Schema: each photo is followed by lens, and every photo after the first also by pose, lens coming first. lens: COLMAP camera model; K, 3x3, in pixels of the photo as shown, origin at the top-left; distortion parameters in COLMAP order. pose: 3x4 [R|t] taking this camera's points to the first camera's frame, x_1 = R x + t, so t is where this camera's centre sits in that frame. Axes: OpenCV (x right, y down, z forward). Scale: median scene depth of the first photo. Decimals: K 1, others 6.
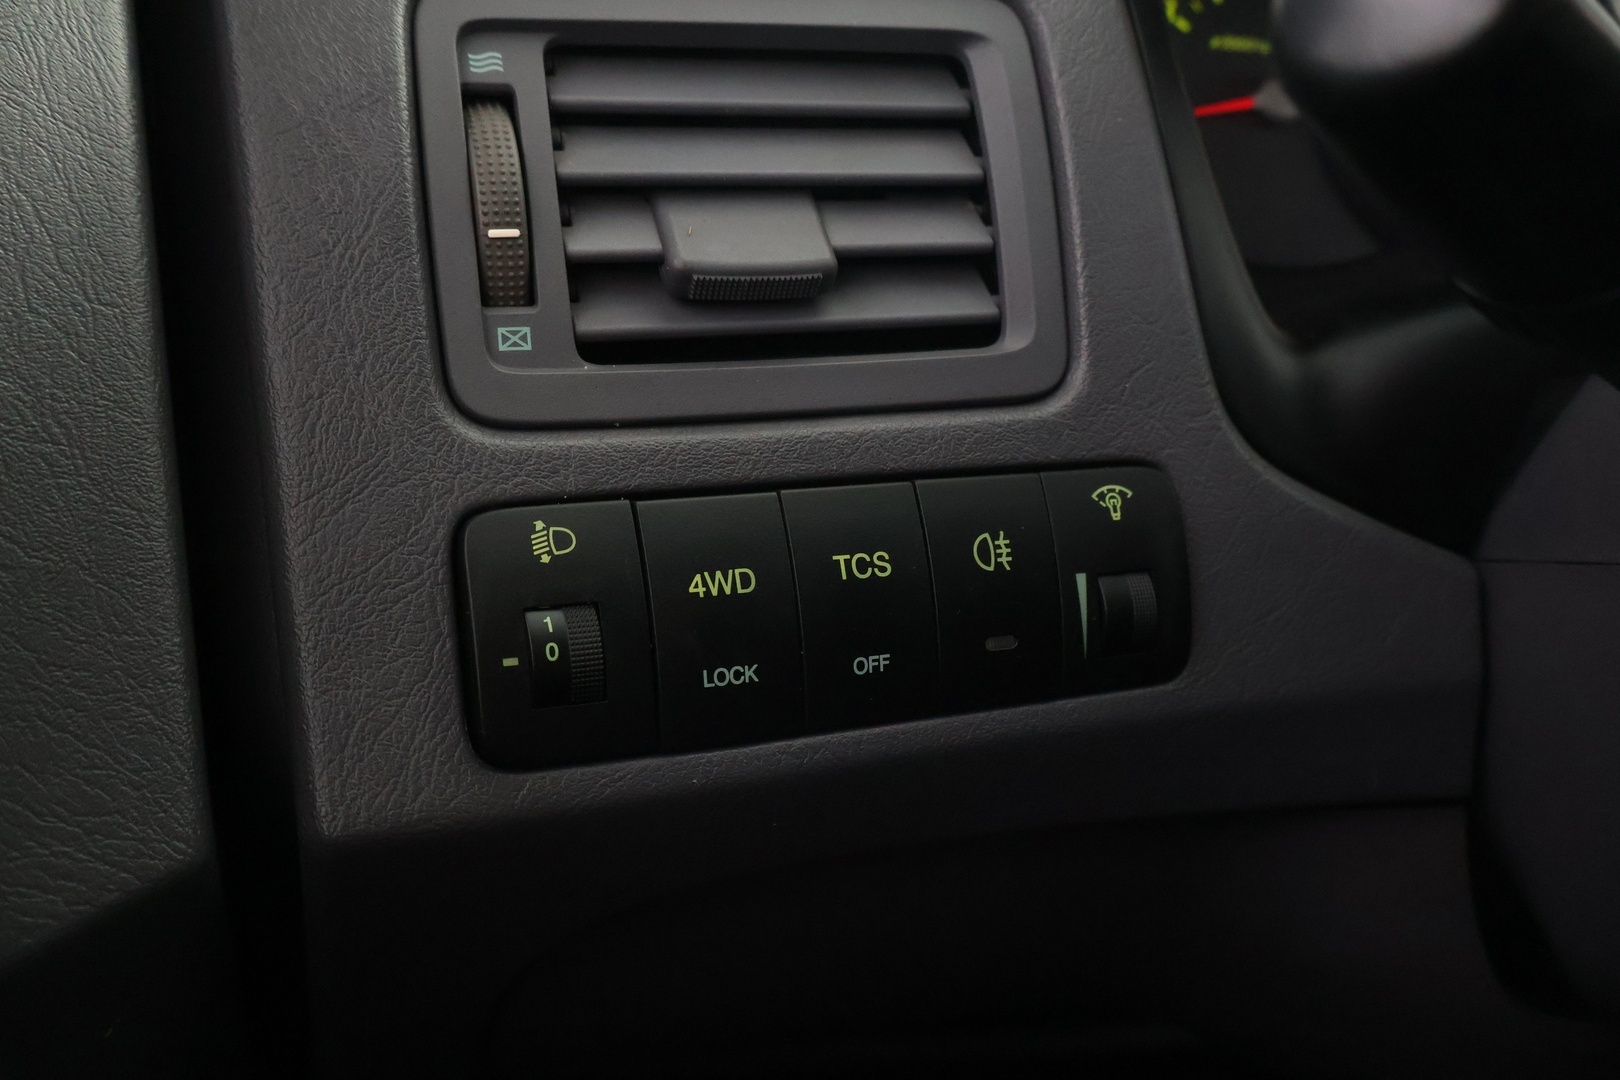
lens RADIAL K [[1294.6, 0, 810.6], [0, 1294.6, 538.1], [0, 0, 1]] dist [0.013277, 0.006476]
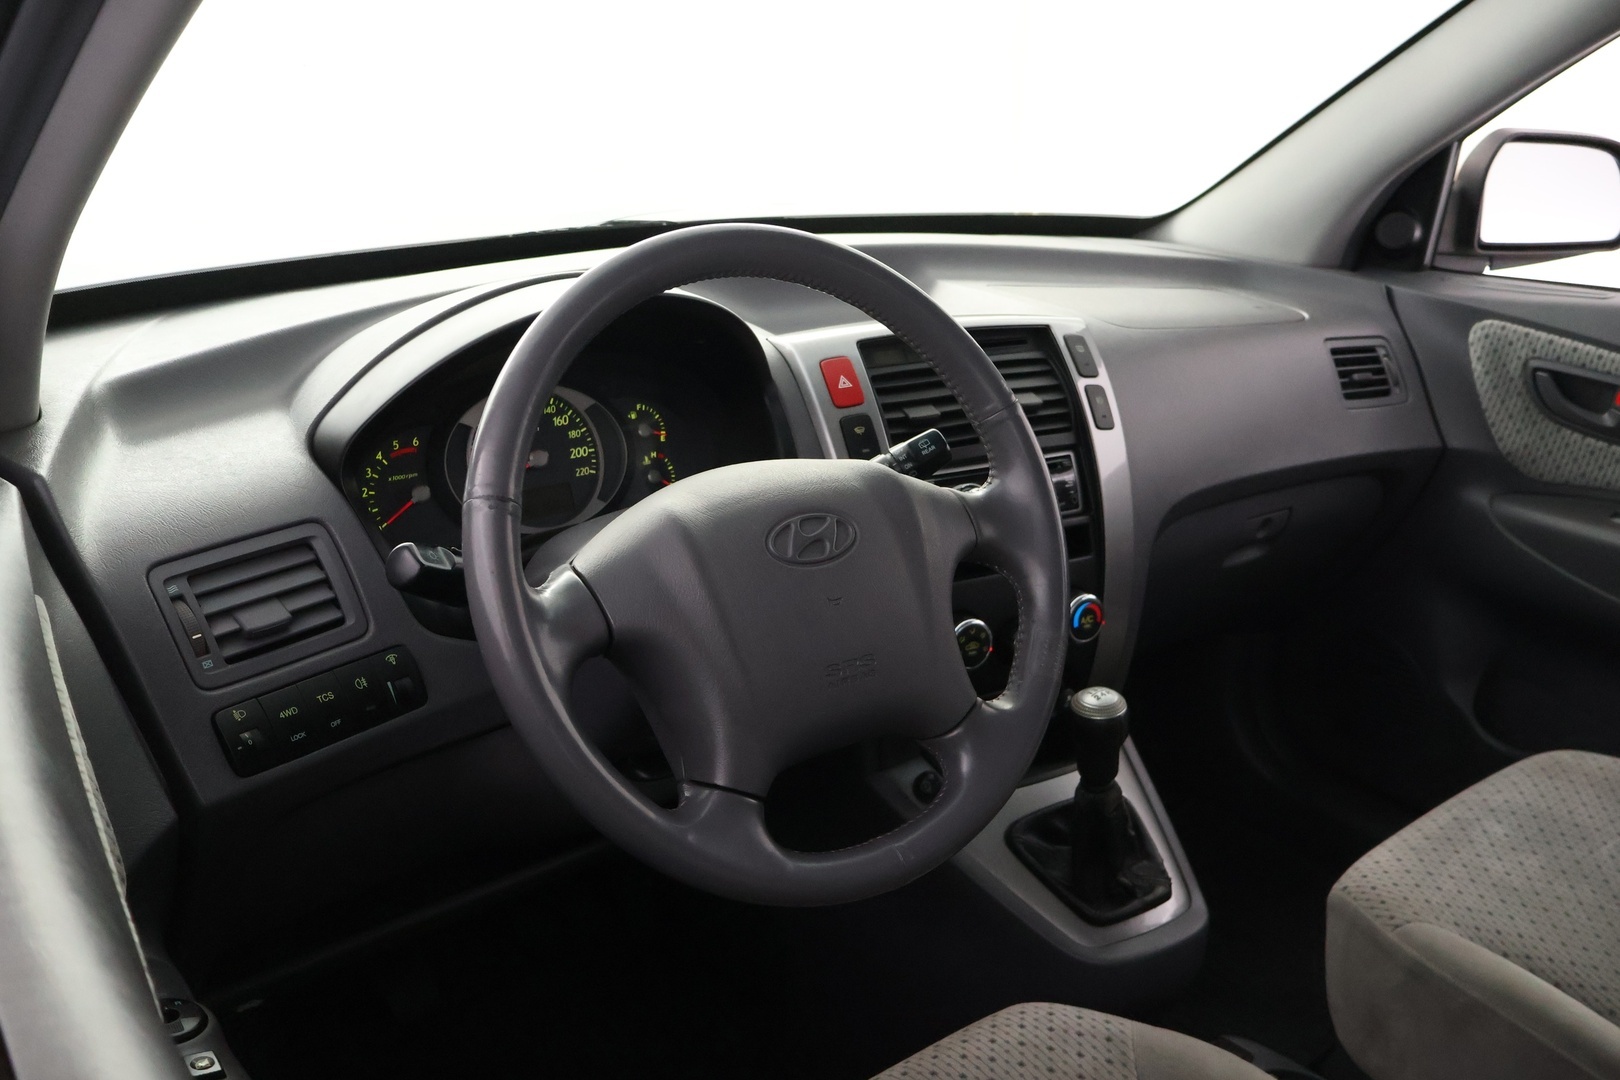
lens RADIAL K [[1294.6, 0, 805.8], [0, 1294.6, 536.0], [0, 0, 1]] dist [0.013277, 0.006476]
pose [[0.836154, -0.233670, 0.496230, -0.513355], [0.281542, 0.959281, -0.022686, 0.047781], [-0.470723, 0.158679, 0.867895, -2.737823]]
